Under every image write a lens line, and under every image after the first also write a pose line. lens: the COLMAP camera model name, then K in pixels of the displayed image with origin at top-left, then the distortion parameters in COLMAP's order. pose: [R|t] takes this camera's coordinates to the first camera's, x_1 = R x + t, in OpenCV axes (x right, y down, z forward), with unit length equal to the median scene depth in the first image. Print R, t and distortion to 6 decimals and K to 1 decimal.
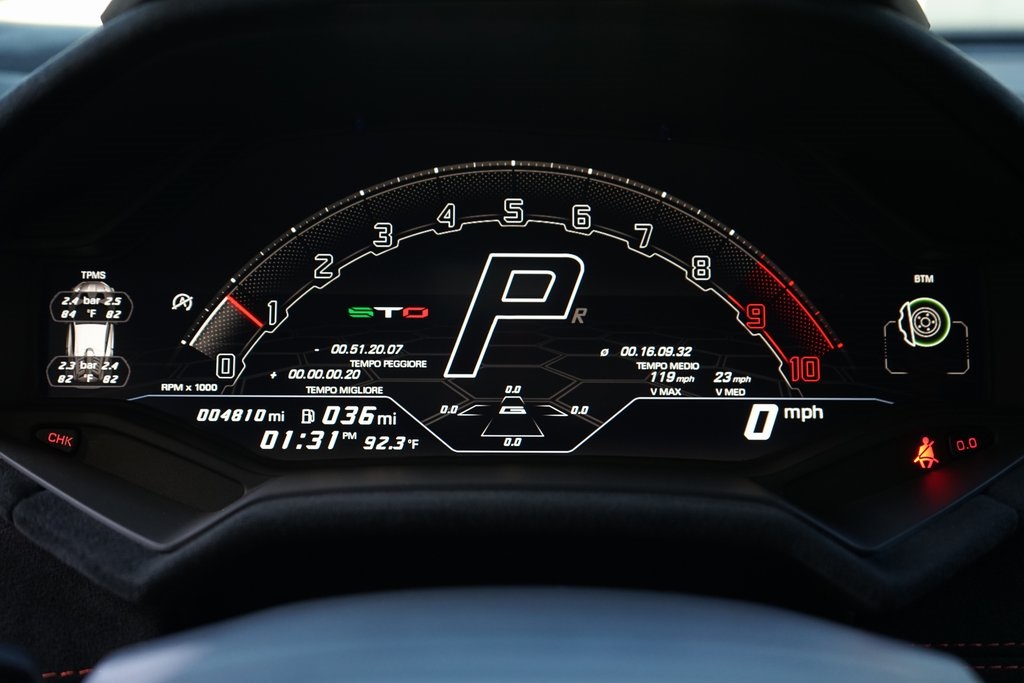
lens RADIAL K [[1233.5, 0, 512.0], [0, 1233.5, 341.5], [0, 0, 1]] dist [0.003164, 0.009370]
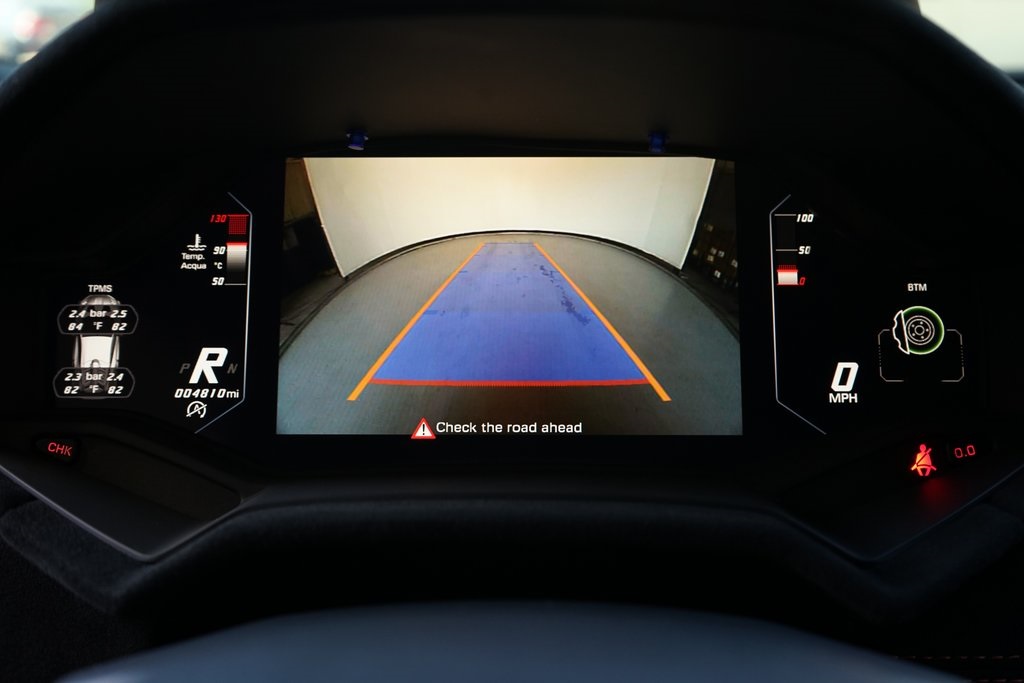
lens RADIAL K [[1097.8, 0, 512.0], [0, 1097.8, 341.5], [0, 0, 1]] dist [0.005216, -0.000999]
pose [[0.999837, -0.004125, -0.017553, 0.019053], [0.003778, 0.999798, -0.019757, 0.009872], [0.017631, 0.019687, 0.999651, 0.099965]]
